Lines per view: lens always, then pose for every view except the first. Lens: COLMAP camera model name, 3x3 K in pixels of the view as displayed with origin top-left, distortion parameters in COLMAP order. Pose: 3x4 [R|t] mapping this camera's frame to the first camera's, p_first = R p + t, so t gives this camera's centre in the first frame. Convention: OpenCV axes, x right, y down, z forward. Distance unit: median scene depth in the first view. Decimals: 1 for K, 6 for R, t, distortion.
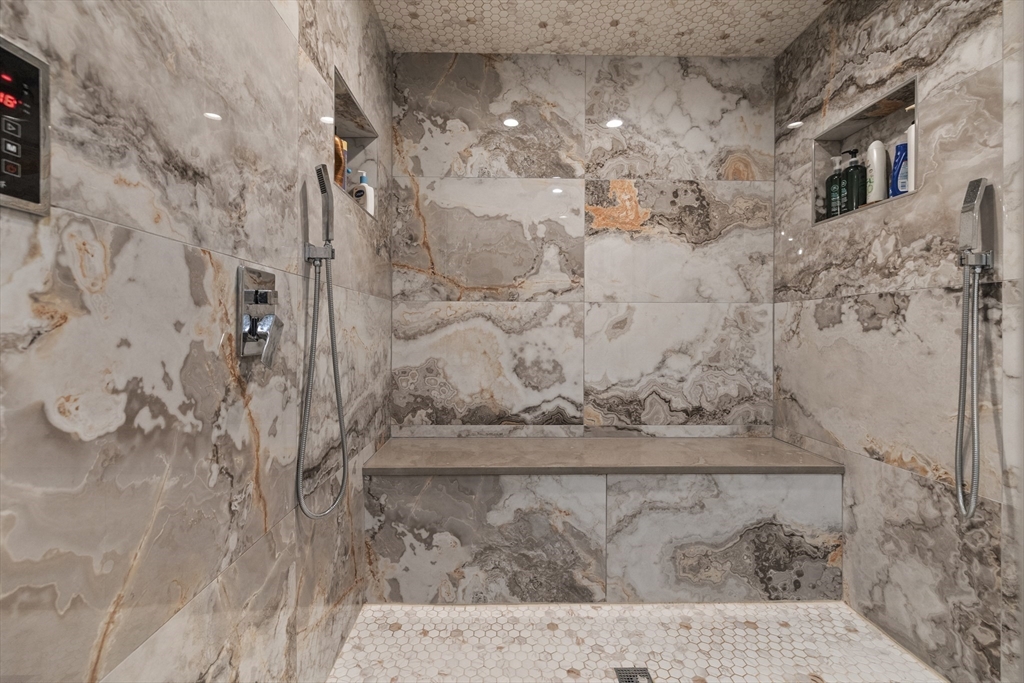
lens RADIAL K [[437.2, 0, 506.4], [0, 437.2, 333.2], [0, 0, 1]] dist [0.001829, -0.000071]
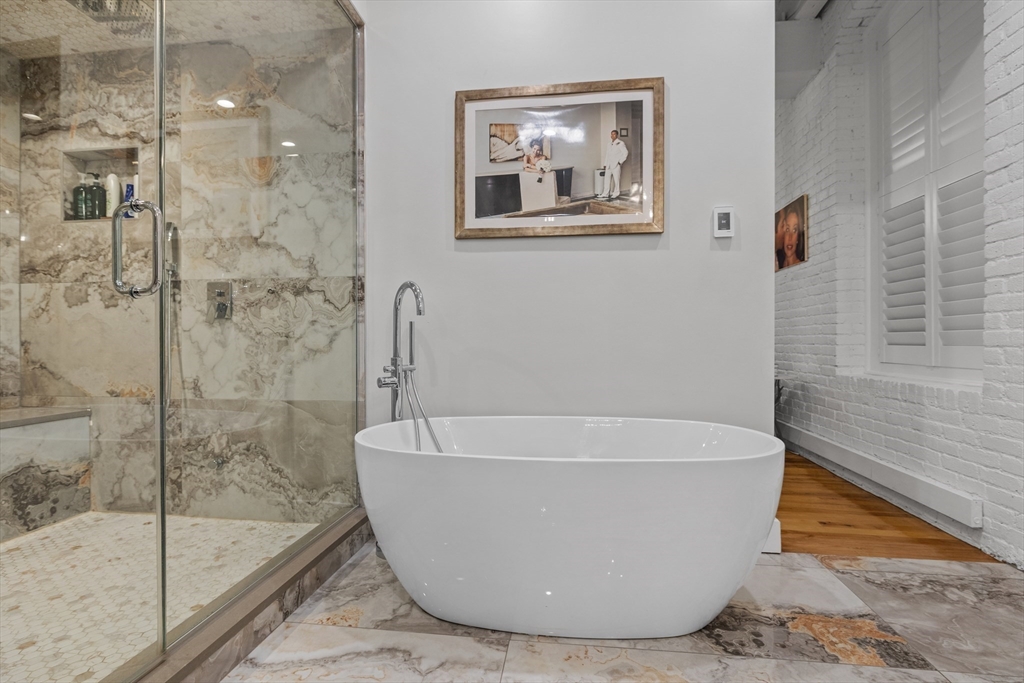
lens RADIAL K [[475.5, 0, 509.7], [0, 475.5, 339.9], [0, 0, 1]] dist [-0.011584, 0.001731]
pose [[0.155775, -0.001451, 0.987792, -0.448797], [0.007262, 0.999974, 0.000324, 0.101057], [-0.987766, 0.007123, 0.155781, -0.485601]]
